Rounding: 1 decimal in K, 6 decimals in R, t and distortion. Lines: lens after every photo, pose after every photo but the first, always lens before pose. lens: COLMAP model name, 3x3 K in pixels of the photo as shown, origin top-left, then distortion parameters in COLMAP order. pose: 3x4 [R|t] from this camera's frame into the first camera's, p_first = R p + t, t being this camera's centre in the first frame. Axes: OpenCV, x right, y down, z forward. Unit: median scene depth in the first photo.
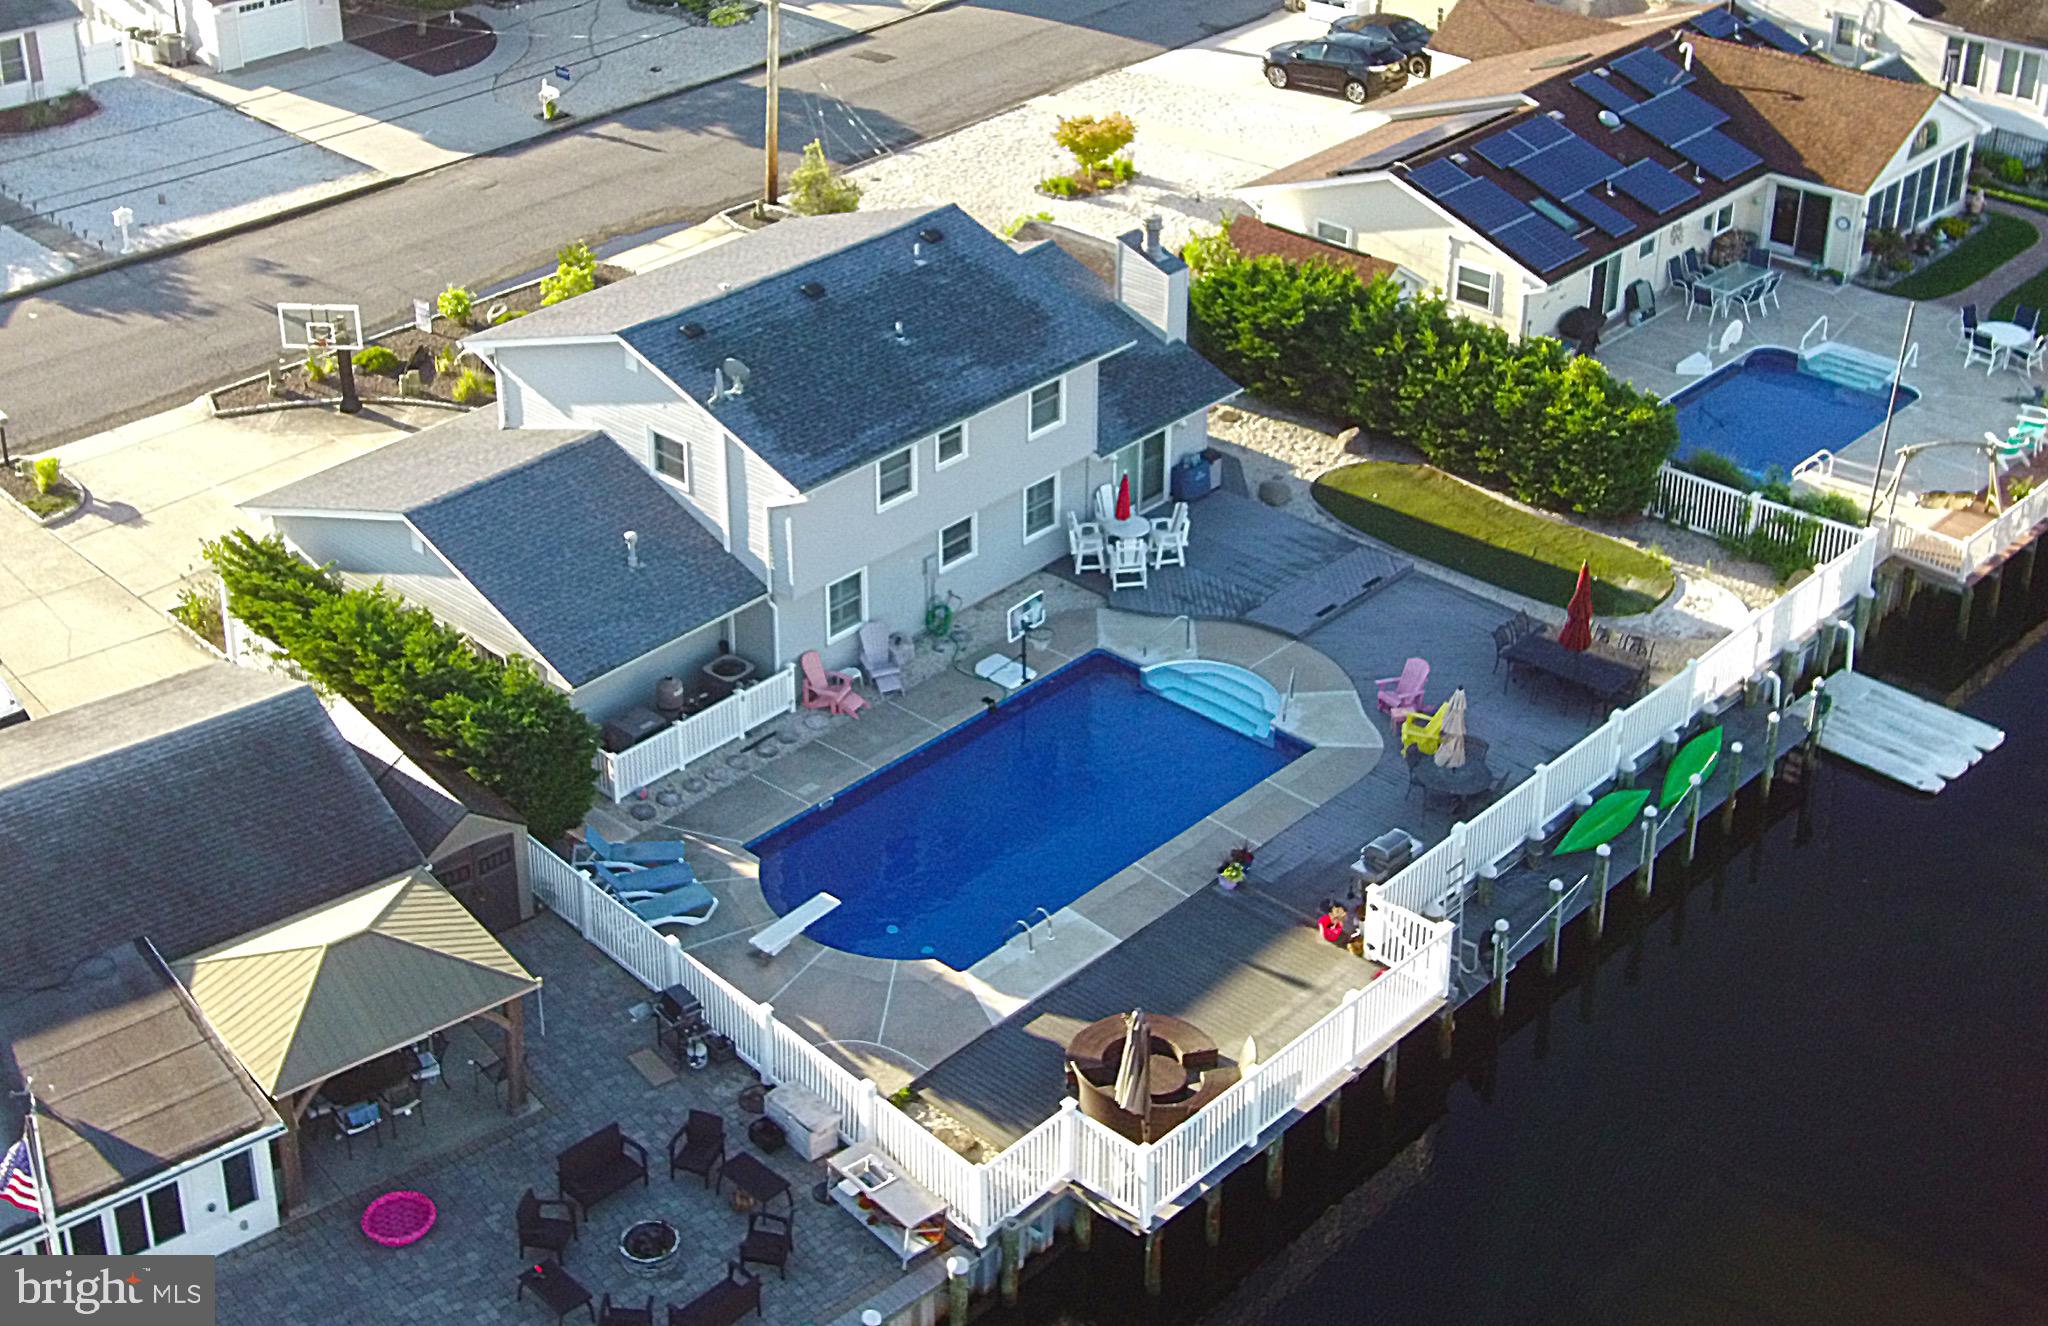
lens RADIAL K [[2765.5, 0, 1021.1], [0, 2765.5, 457.8], [0, 0, 1]] dist [0.059668, 0.036939]
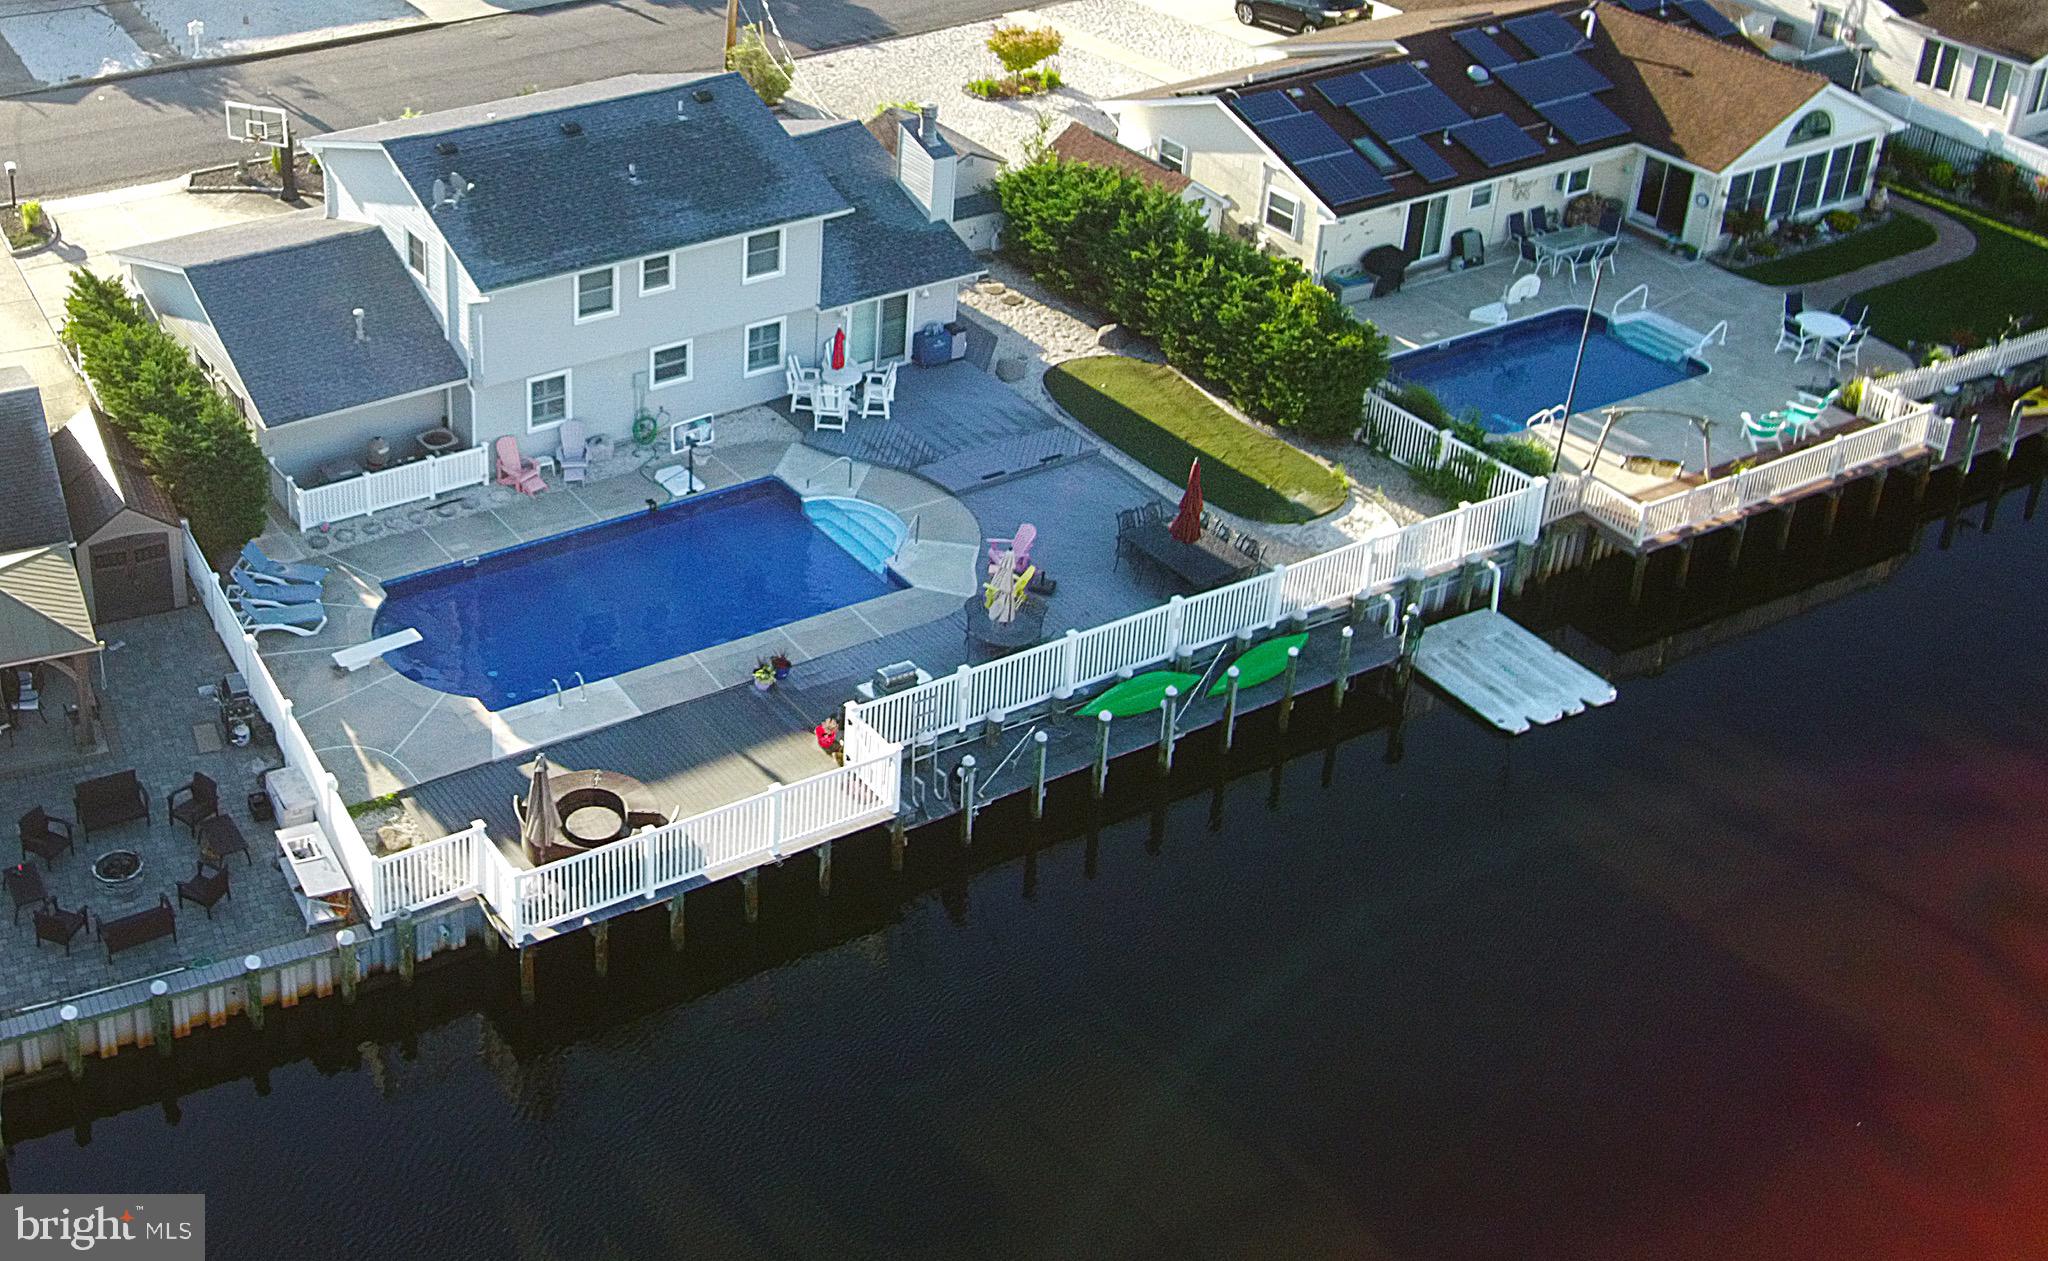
lens RADIAL K [[2471.7, 0, 629.8], [0, 2471.7, 363.4], [0, 0, 1]] dist [0.074733, -0.108065]
pose [[0.947474, 0.138990, -0.288053, 0.233508], [-0.137342, 0.990182, 0.026029, 0.005357], [0.288843, 0.014900, 0.957261, 0.021407]]
